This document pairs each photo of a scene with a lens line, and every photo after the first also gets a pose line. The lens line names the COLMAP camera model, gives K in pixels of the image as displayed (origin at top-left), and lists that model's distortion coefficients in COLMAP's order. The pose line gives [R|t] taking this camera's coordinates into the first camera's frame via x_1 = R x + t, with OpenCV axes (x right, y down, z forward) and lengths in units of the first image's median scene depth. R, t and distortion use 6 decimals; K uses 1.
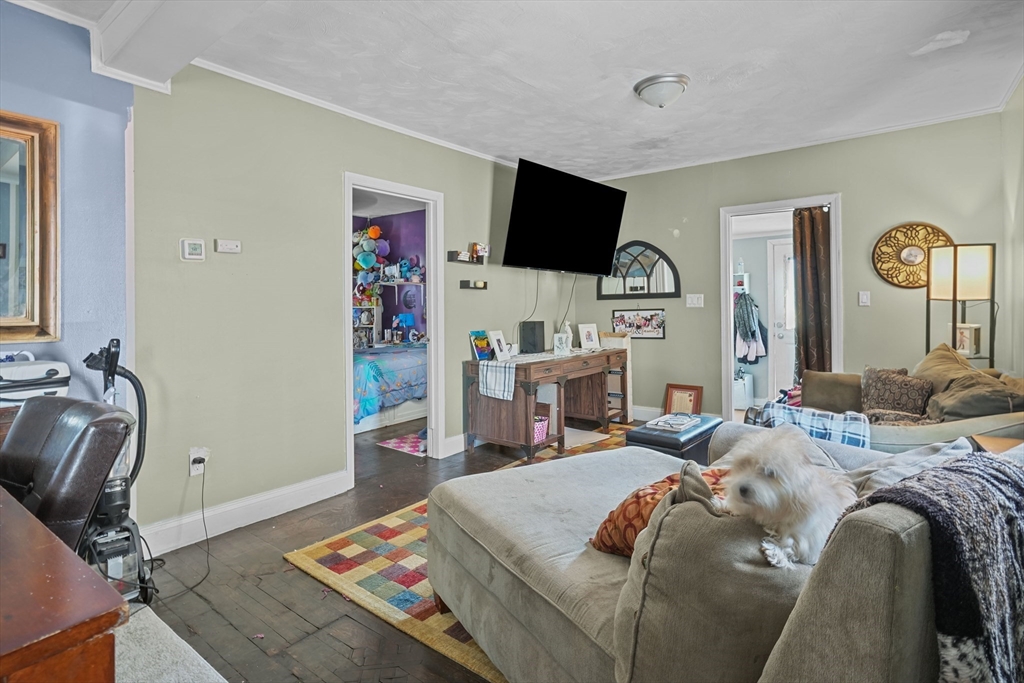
lens RADIAL K [[503.8, 0, 511.0], [0, 503.8, 303.7], [0, 0, 1]] dist [-0.002392, 0.000680]
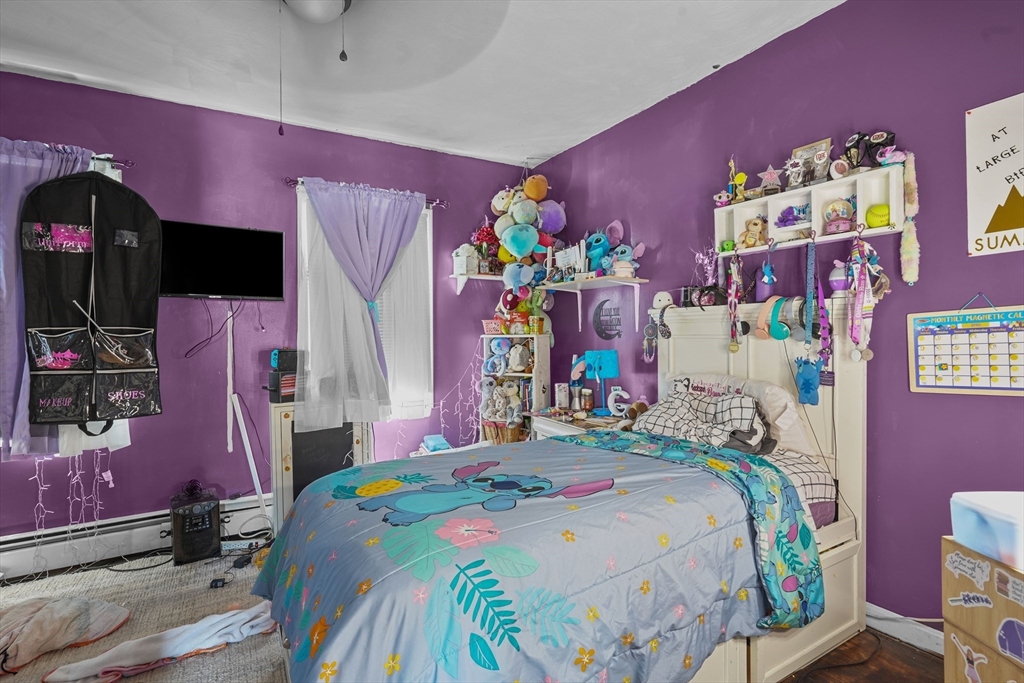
lens RADIAL K [[495.8, 0, 513.8], [0, 495.8, 338.4], [0, 0, 1]] dist [-0.003044, 0.001364]
pose [[0.935133, -0.001616, -0.354293, -0.177613], [0.005139, 0.999946, 0.009003, 0.006972], [0.354259, -0.010239, 0.935091, 0.800344]]
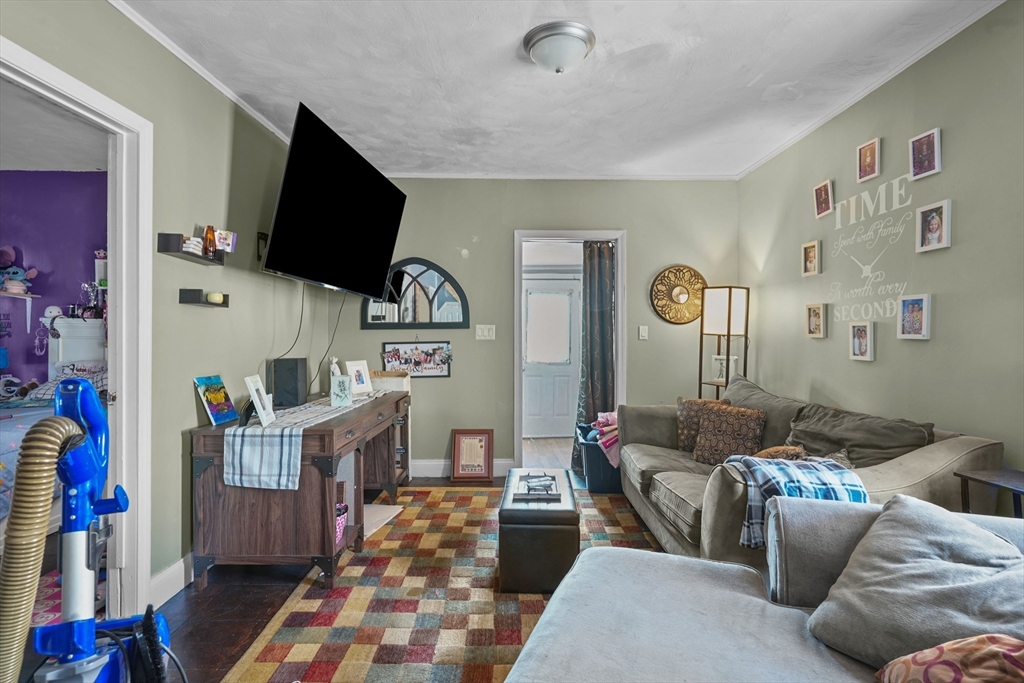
lens RADIAL K [[495.8, 0, 513.8], [0, 495.8, 338.4], [0, 0, 1]] dist [-0.003044, 0.001364]
pose [[0.785342, 0.009703, 0.618987, -0.127887], [-0.011789, 0.999930, -0.000718, 0.004565], [-0.618950, -0.006733, 0.785401, 0.281700]]
